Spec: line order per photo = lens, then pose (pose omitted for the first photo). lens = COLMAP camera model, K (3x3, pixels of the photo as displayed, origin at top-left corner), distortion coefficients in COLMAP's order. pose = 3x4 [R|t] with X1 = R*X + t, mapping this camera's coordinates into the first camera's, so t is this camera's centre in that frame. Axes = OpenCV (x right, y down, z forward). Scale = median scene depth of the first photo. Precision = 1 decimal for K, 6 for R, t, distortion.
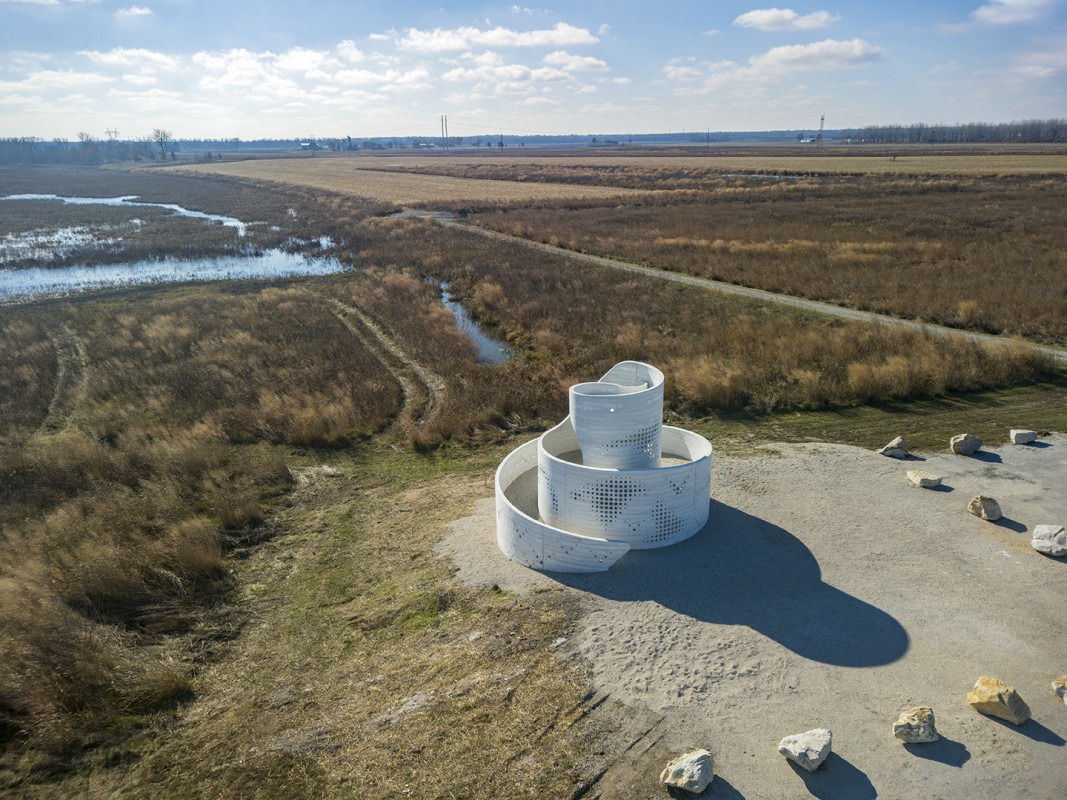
lens RADIAL K [[792.7, 0, 533.5], [0, 792.7, 400.0], [0, 0, 1]] dist [0.004377, 0.041361]
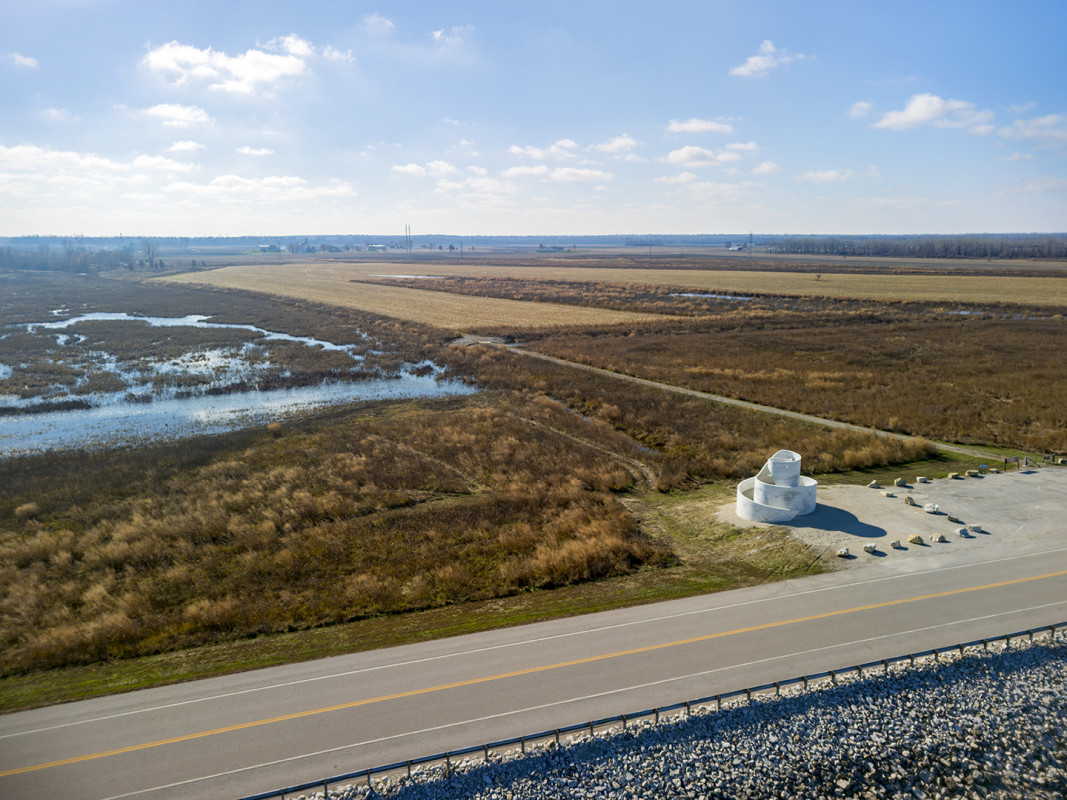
lens RADIAL K [[792.7, 0, 533.5], [0, 792.7, 400.0], [0, 0, 1]] dist [0.004377, 0.041361]
pose [[0.996680, -0.006834, 0.081131, -0.329372], [0.016019, 0.993452, -0.113118, 0.024985], [-0.079827, 0.114042, 0.990264, -0.576225]]
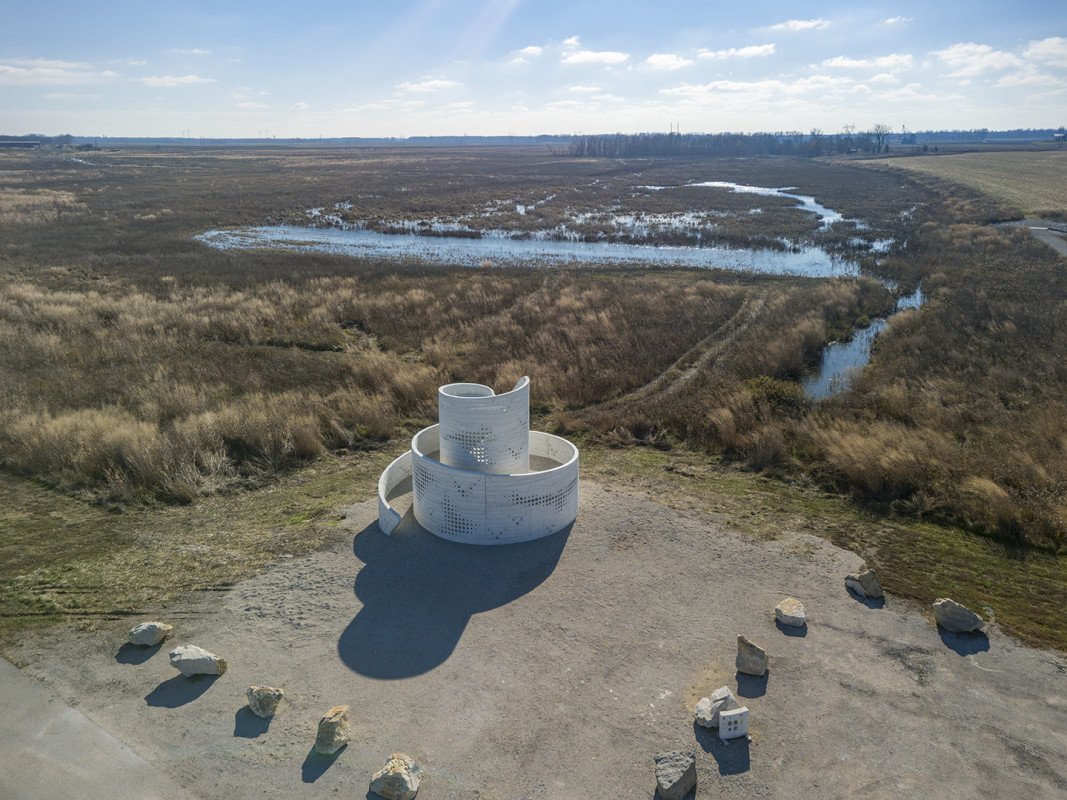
lens RADIAL K [[792.7, 0, 533.5], [0, 792.7, 400.0], [0, 0, 1]] dist [0.004377, 0.041361]
pose [[0.667672, 0.245196, -0.702918, 0.263833], [-0.238026, 0.964952, 0.110509, -0.041693], [0.705378, 0.093529, 0.702634, 0.079198]]
